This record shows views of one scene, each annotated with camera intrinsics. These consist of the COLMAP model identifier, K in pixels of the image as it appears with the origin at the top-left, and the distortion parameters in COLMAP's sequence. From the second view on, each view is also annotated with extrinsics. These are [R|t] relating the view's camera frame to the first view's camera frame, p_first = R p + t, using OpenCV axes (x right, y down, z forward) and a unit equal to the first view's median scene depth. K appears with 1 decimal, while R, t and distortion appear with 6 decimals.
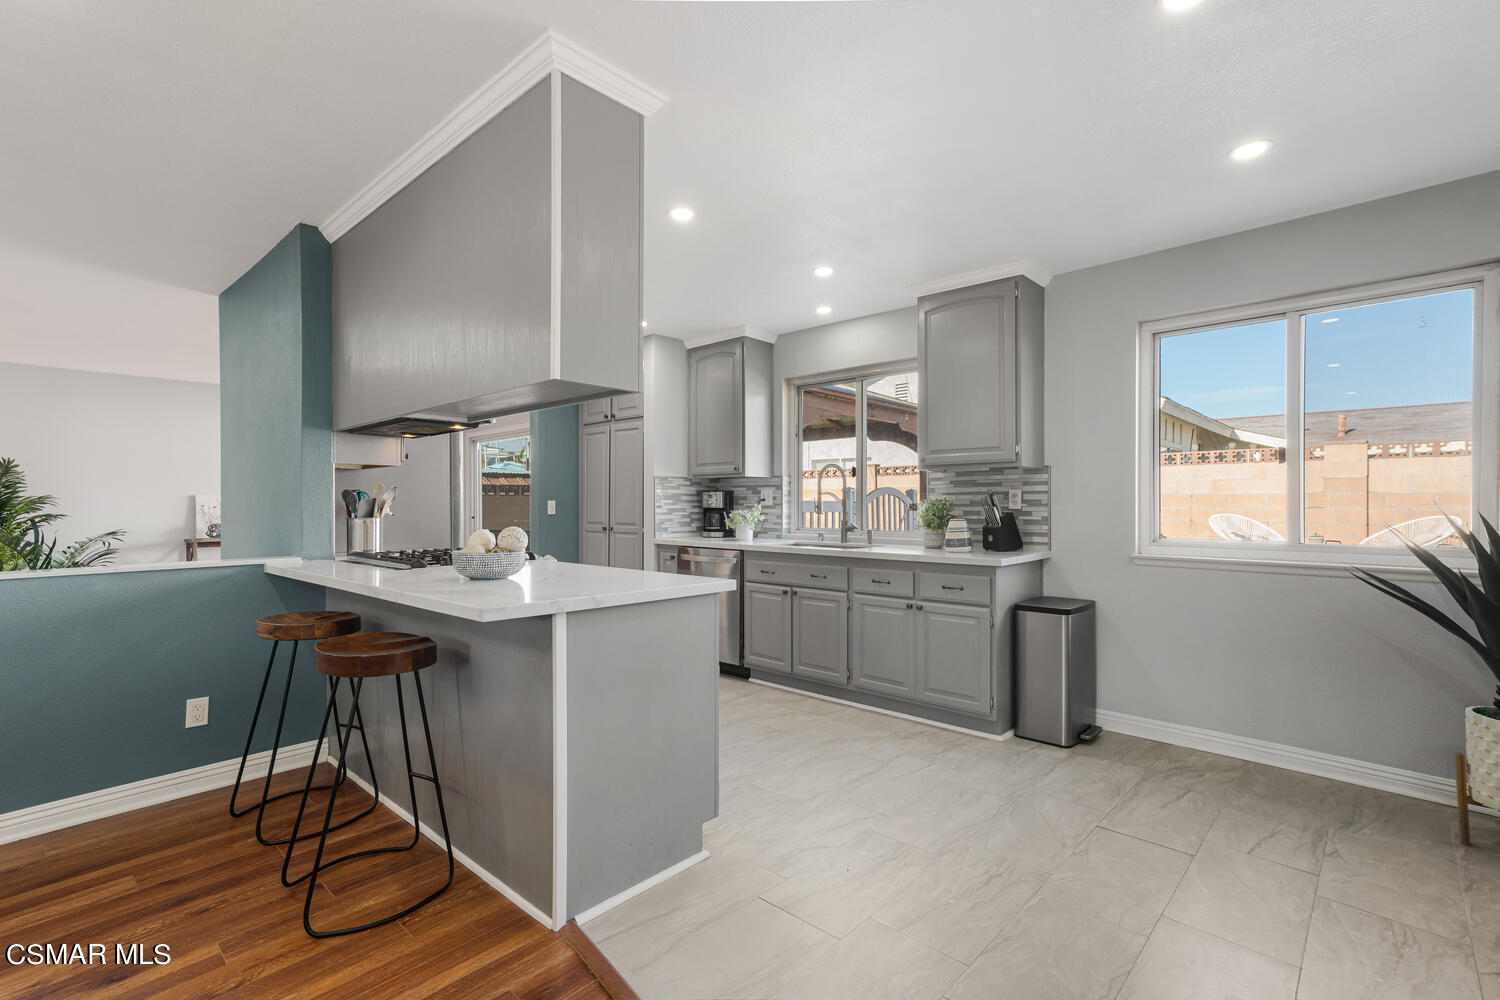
lens RADIAL K [[696.0, 0, 750.0], [0, 696.0, 500.0], [0, 0, 1]] dist [0.050329, 0.000203]
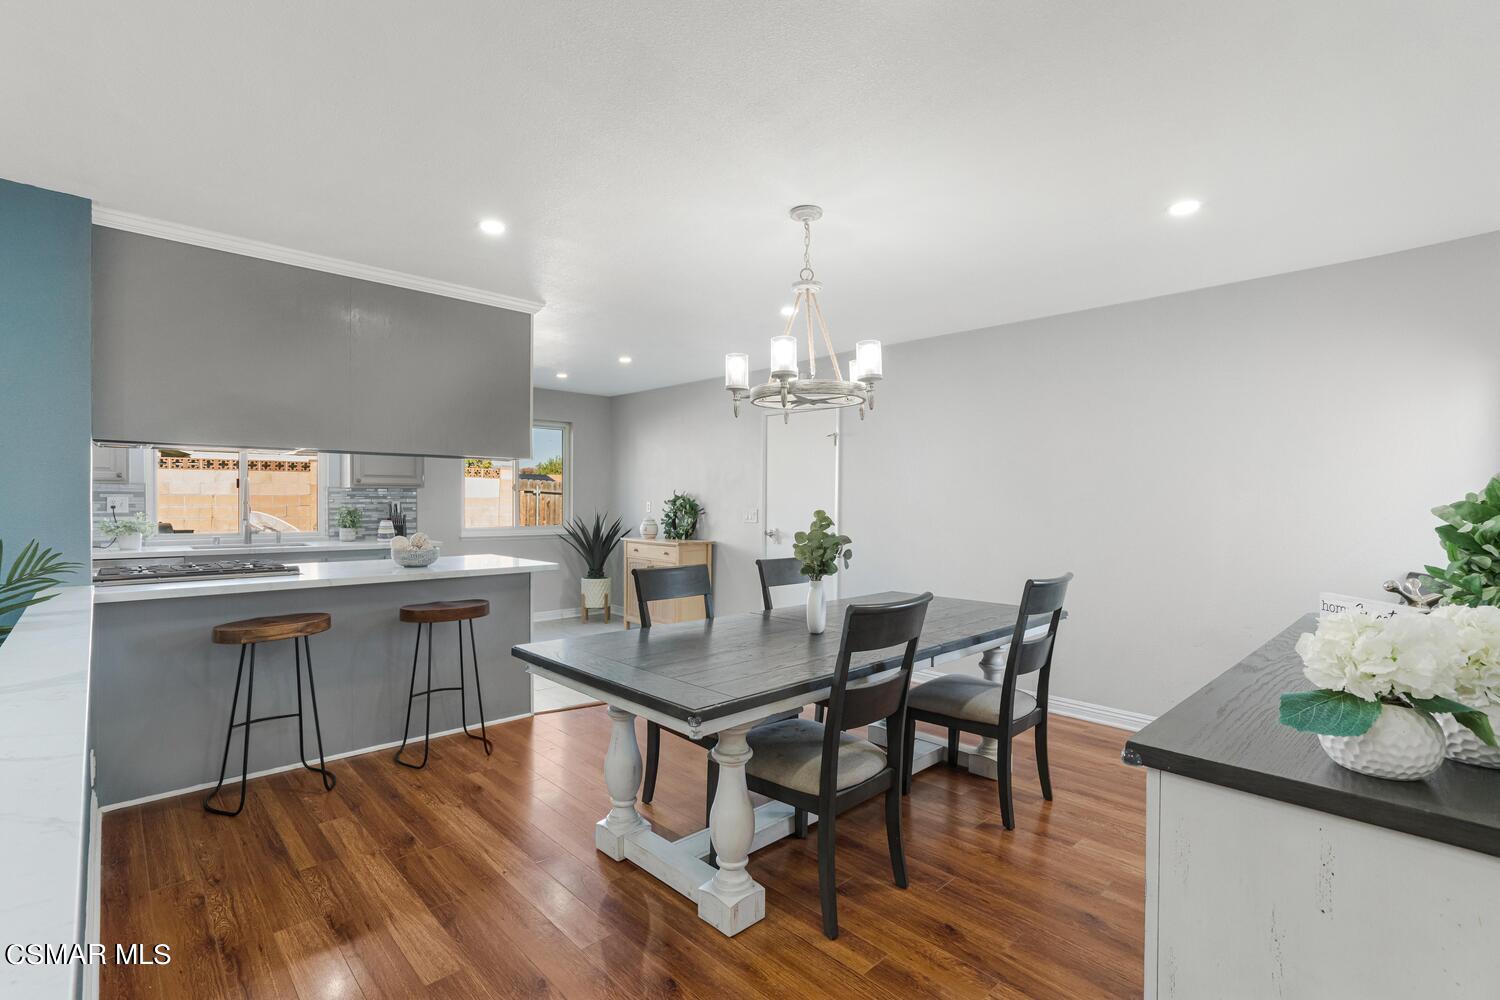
lens RADIAL K [[669.0, 0, 750.0], [0, 669.0, 500.0], [0, 0, 1]] dist [-0.003981, 0.000043]
pose [[0.050536, 0.000280, 0.998722, -1.219541], [-0.014357, 0.999897, 0.000446, -0.032859], [-0.998619, -0.014361, 0.050535, 0.132614]]
